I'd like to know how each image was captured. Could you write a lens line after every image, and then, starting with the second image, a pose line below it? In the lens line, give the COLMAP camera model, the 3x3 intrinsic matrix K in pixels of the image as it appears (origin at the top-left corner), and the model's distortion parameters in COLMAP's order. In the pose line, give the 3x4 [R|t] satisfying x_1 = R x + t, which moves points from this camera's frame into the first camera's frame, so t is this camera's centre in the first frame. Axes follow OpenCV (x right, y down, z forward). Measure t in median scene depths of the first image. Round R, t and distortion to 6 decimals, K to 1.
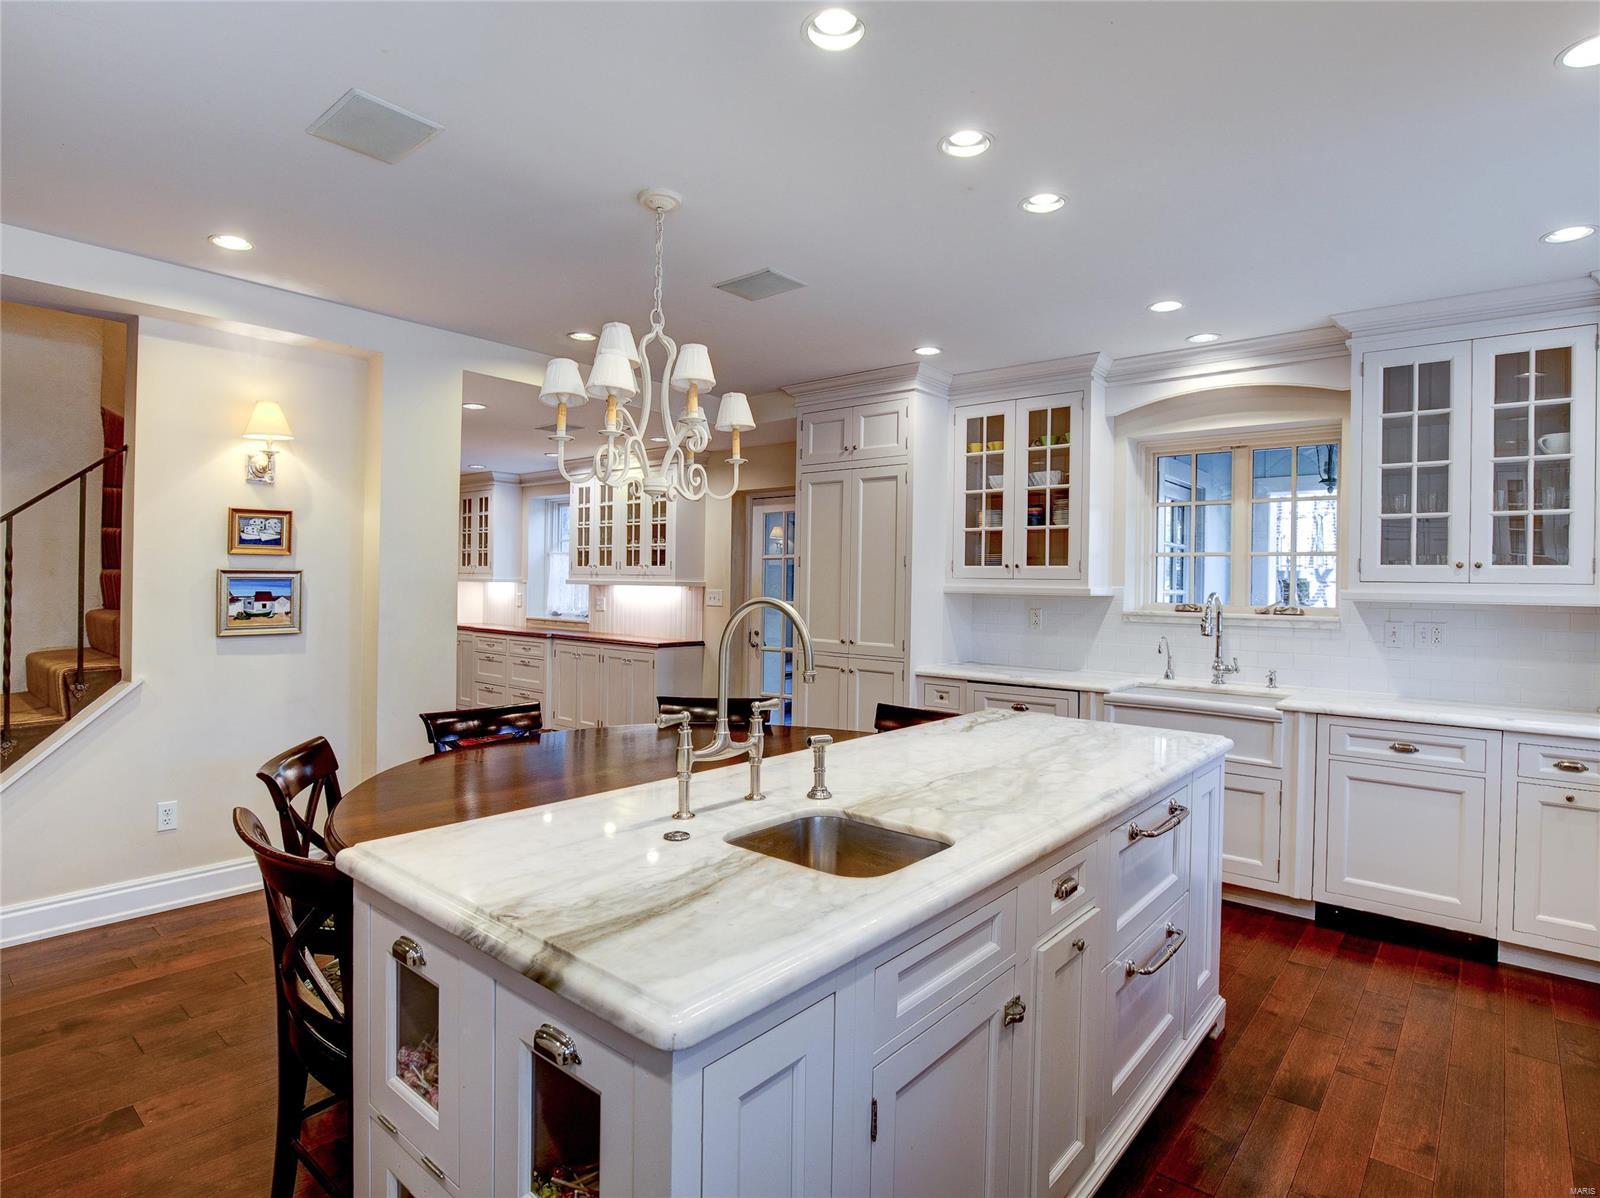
lens RADIAL K [[854.2, 0, 800.0], [0, 854.2, 599.0], [0, 0, 1]] dist [-0.000336, 0.000279]
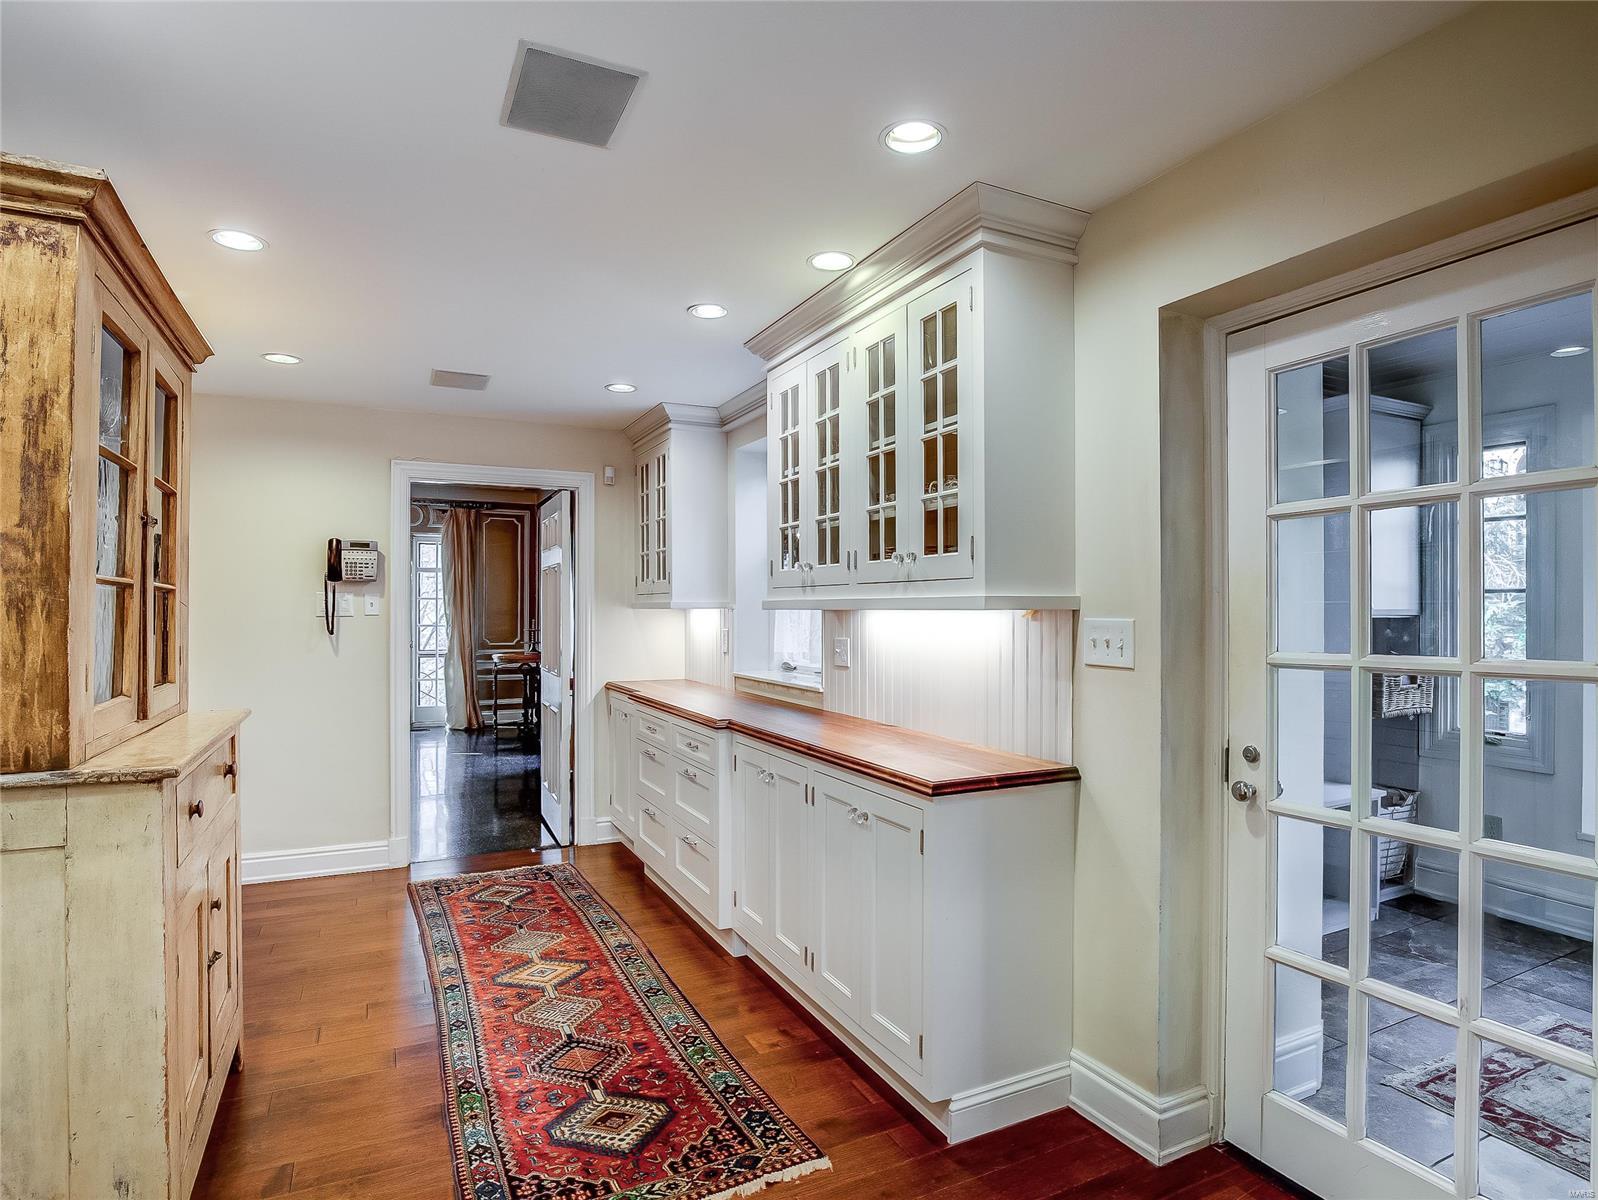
lens RADIAL K [[880.9, 0, 789.7], [0, 880.9, 598.2], [0, 0, 1]] dist [-0.016007, -0.000448]
pose [[0.904349, -0.023729, -0.426134, -0.064663], [0.011013, 0.999418, -0.032281, -0.008875], [0.426652, 0.024500, 0.904084, 0.625528]]
